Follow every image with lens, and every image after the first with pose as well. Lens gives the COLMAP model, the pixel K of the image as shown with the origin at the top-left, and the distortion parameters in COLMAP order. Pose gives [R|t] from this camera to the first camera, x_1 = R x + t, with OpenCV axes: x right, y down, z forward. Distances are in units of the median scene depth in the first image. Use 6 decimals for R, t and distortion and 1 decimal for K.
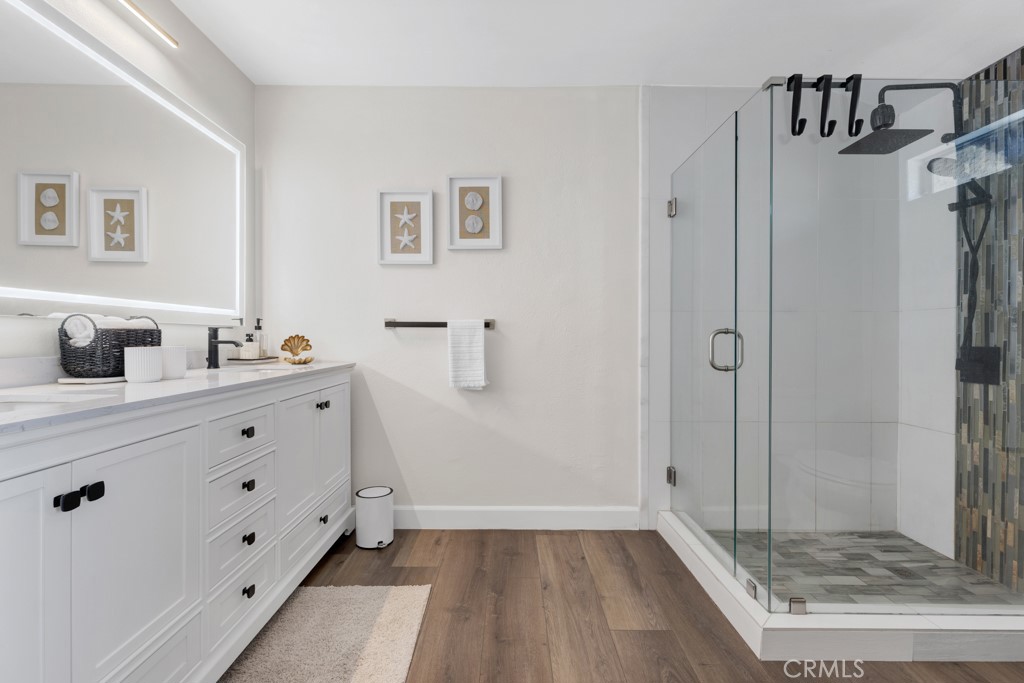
lens RADIAL K [[463.2, 0, 506.2], [0, 463.2, 342.9], [0, 0, 1]] dist [-0.008934, 0.002039]
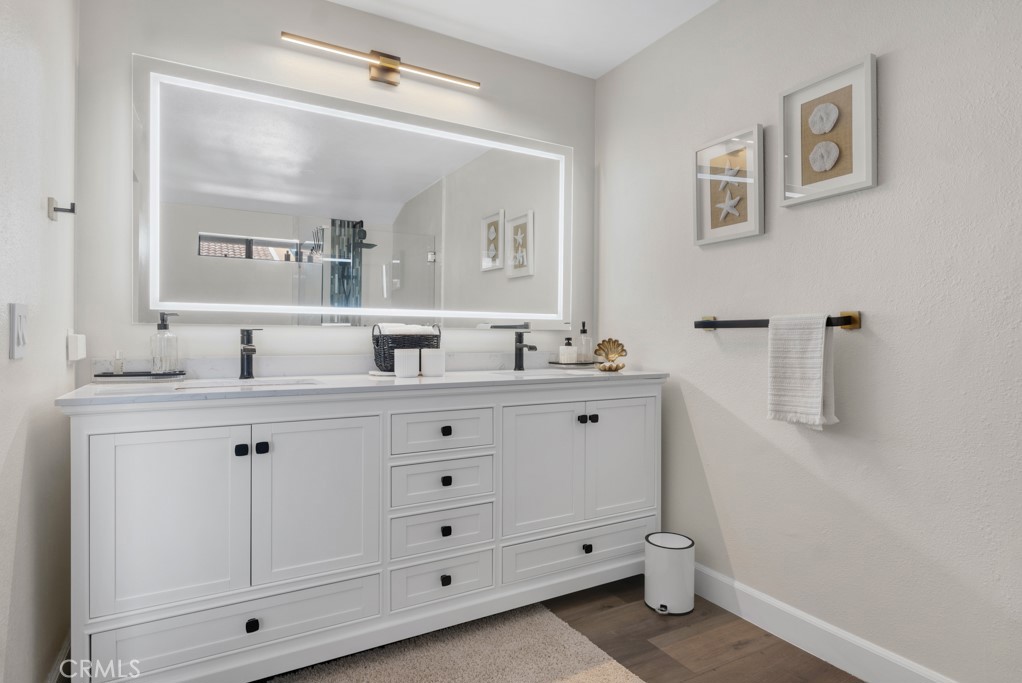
lens RADIAL K [[532.3, 0, 513.9], [0, 532.3, 343.6], [0, 0, 1]] dist [-0.001302, -0.001020]
pose [[0.490932, 0.008498, -0.871157, 0.352342], [-0.012004, 0.999923, 0.002989, -0.008312], [0.871115, 0.008990, 0.490996, 0.315518]]
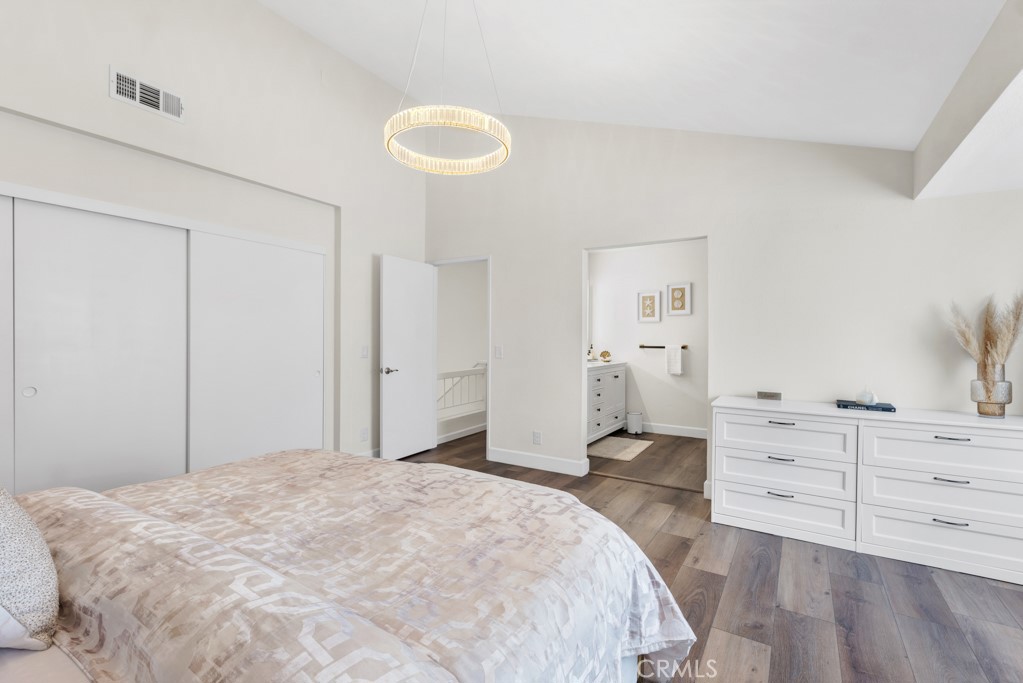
lens RADIAL K [[462.7, 0, 510.4], [0, 462.7, 341.4], [0, 0, 1]] dist [-0.008934, 0.002039]
pose [[0.849217, 0.004005, -0.528029, 0.457461], [-0.009072, 0.999934, -0.007006, -0.046159], [0.527966, 0.010740, 0.849198, -1.462599]]
